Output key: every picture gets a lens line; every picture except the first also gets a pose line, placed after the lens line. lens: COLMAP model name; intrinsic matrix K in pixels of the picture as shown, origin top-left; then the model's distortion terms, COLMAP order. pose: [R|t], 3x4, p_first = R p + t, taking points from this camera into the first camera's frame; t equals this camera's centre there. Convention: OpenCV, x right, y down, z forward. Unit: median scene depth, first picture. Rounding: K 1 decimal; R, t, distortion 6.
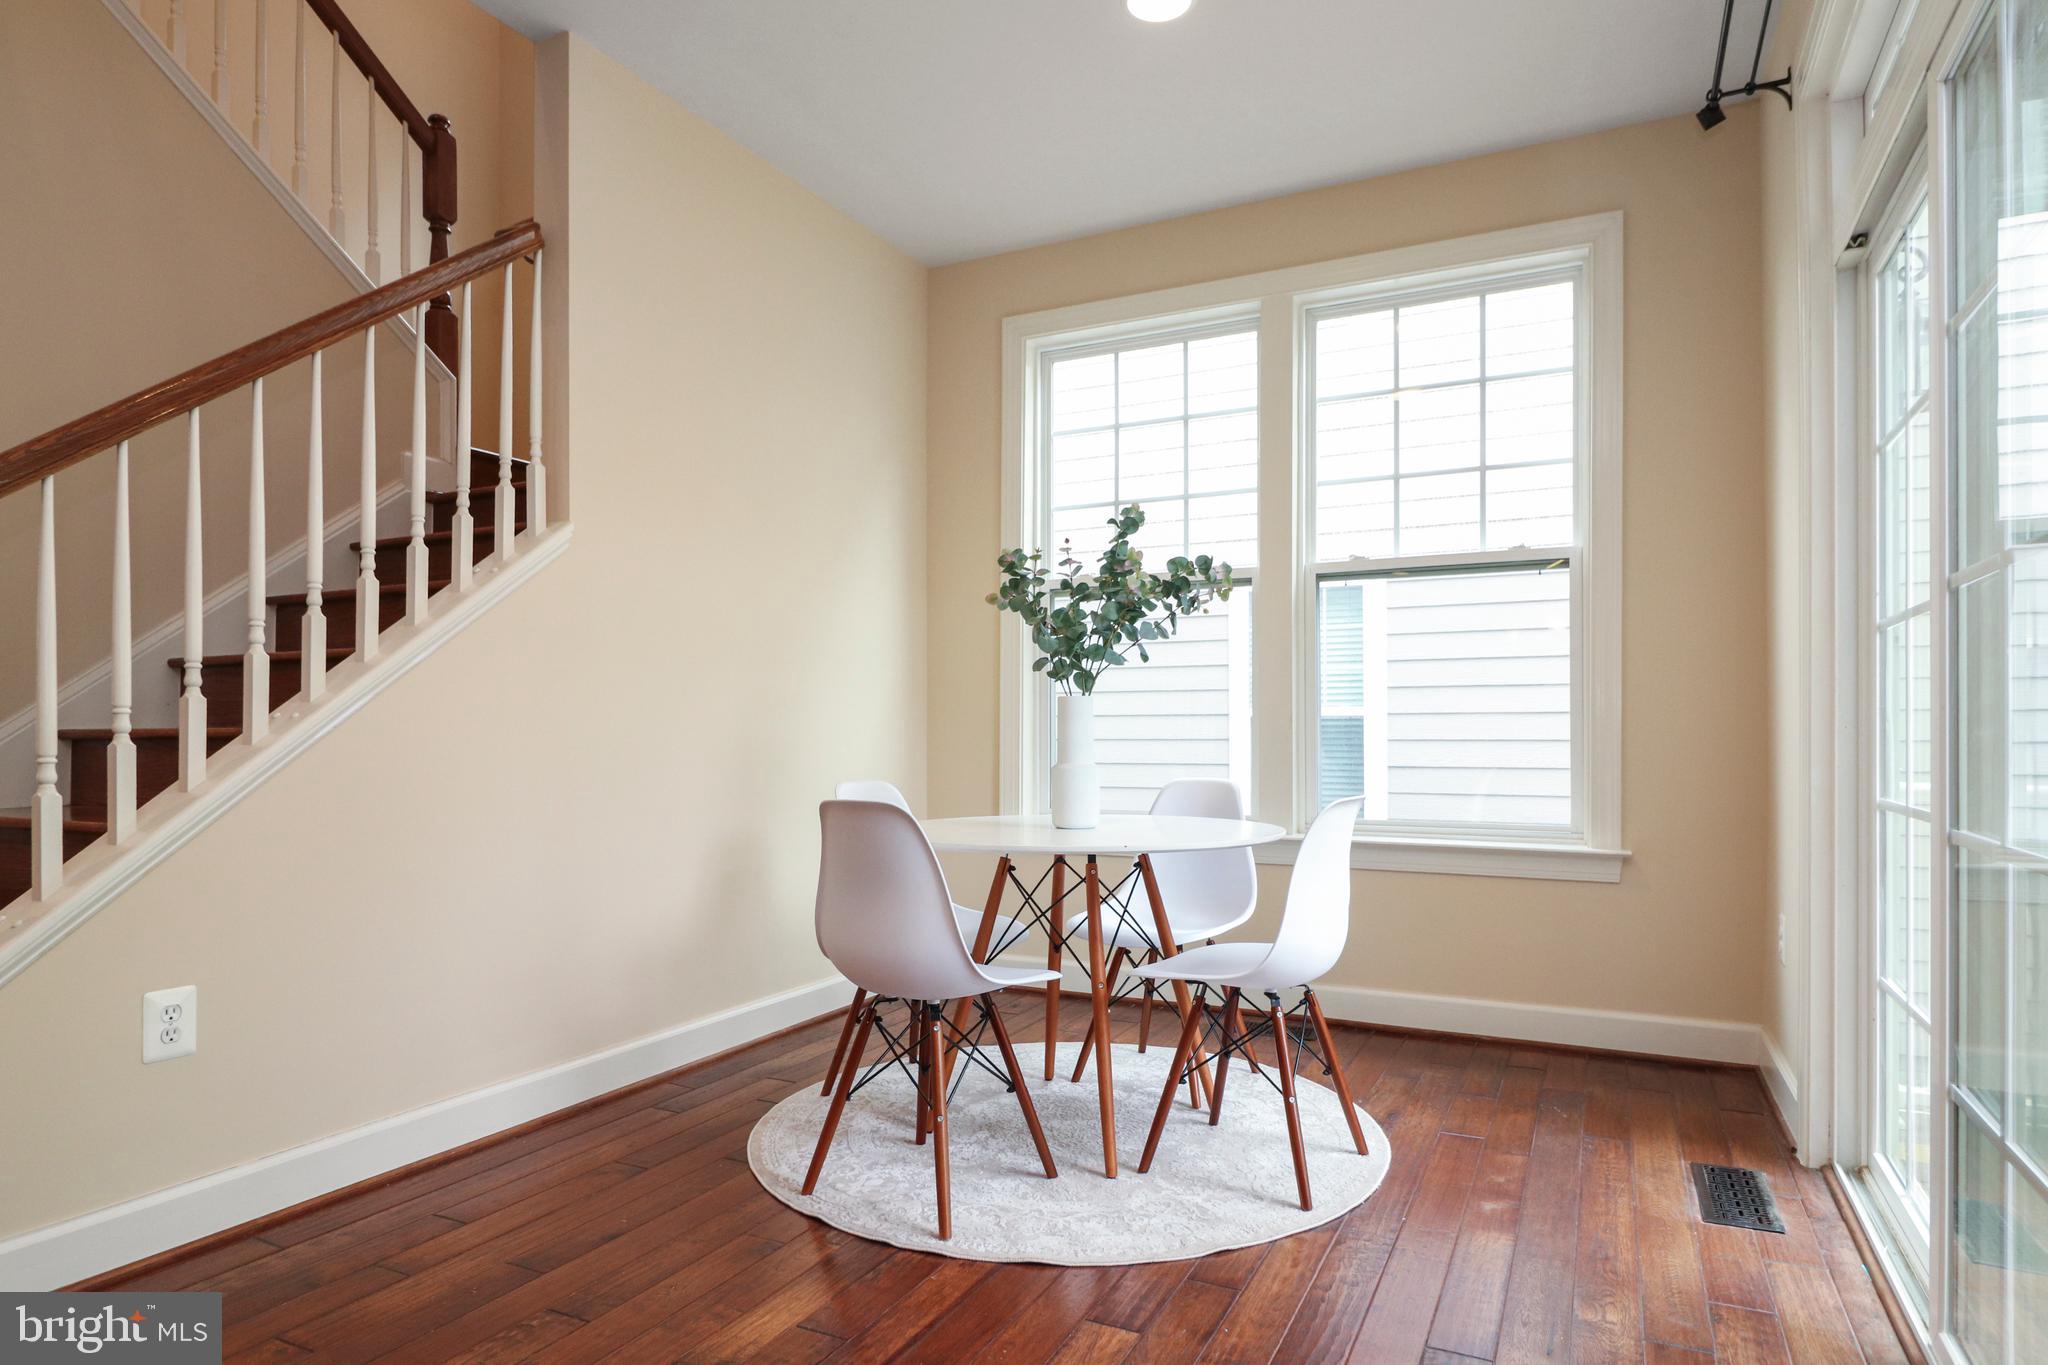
lens RADIAL K [[1157.4, 0, 1026.3], [0, 1157.4, 715.3], [0, 0, 1]] dist [0.000652, -0.001240]
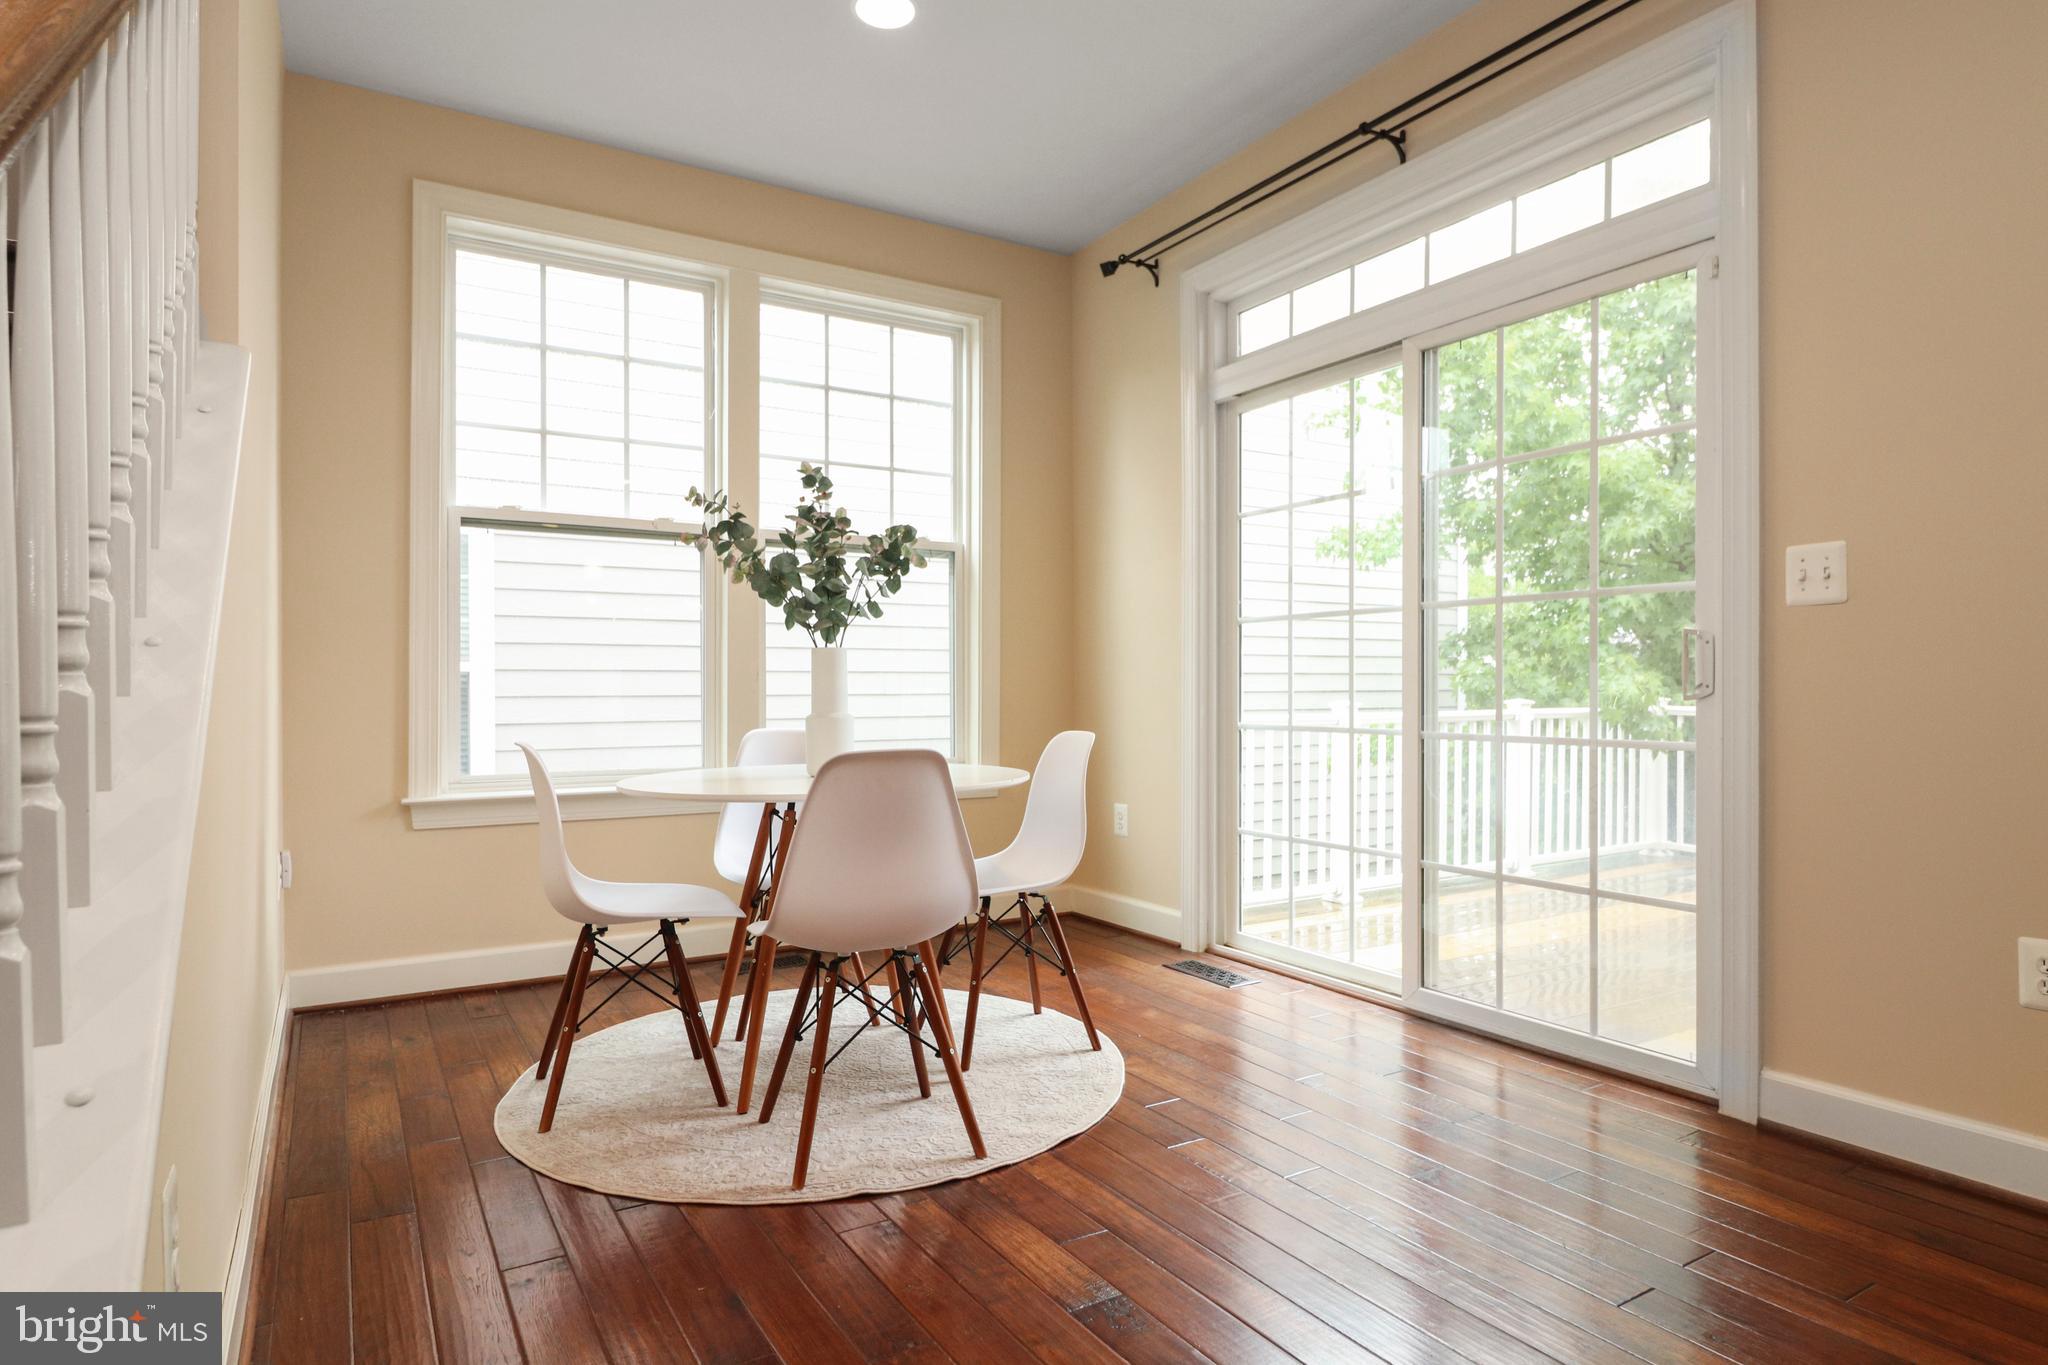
lens RADIAL K [[1132.8, 0, 1024.0], [0, 1132.8, 682.5], [0, 0, 1]] dist [0.002487, -0.000222]
pose [[0.541092, 0.004361, 0.840952, -0.621721], [-0.009352, 0.999956, 0.000832, 0.010763], [-0.840912, -0.008315, 0.541109, 0.274594]]
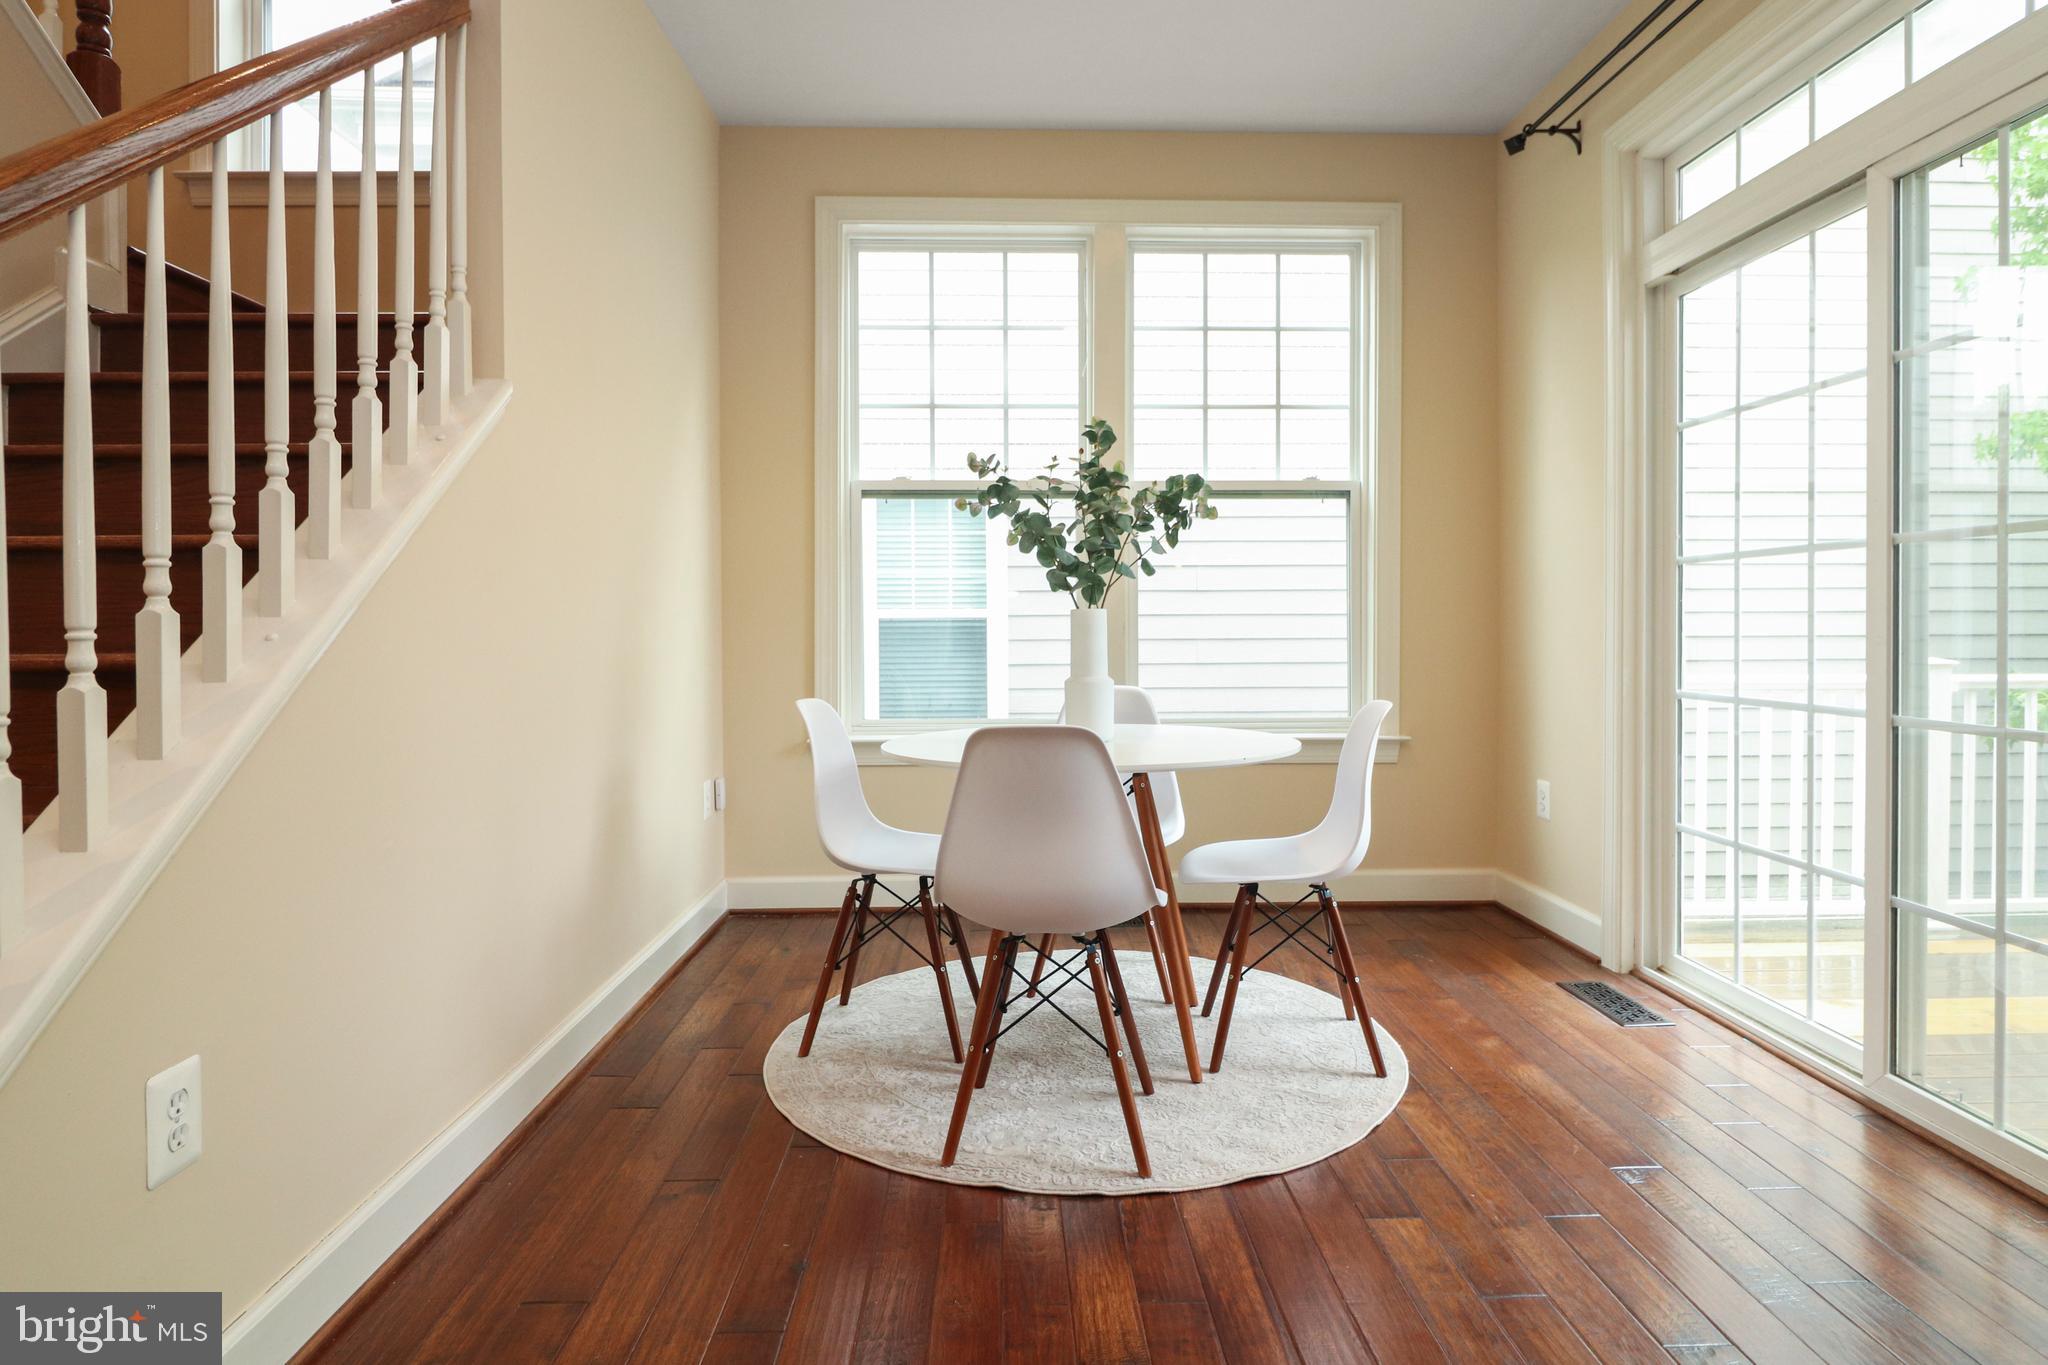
lens RADIAL K [[1130.8, 0, 1031.8], [0, 1130.8, 628.6], [0, 0, 1]] dist [0.000382, -0.000503]
pose [[0.884285, -0.003887, 0.466932, -0.398418], [-0.003370, 0.999886, 0.014706, -0.011938], [-0.466936, -0.014578, 0.884171, 0.145616]]
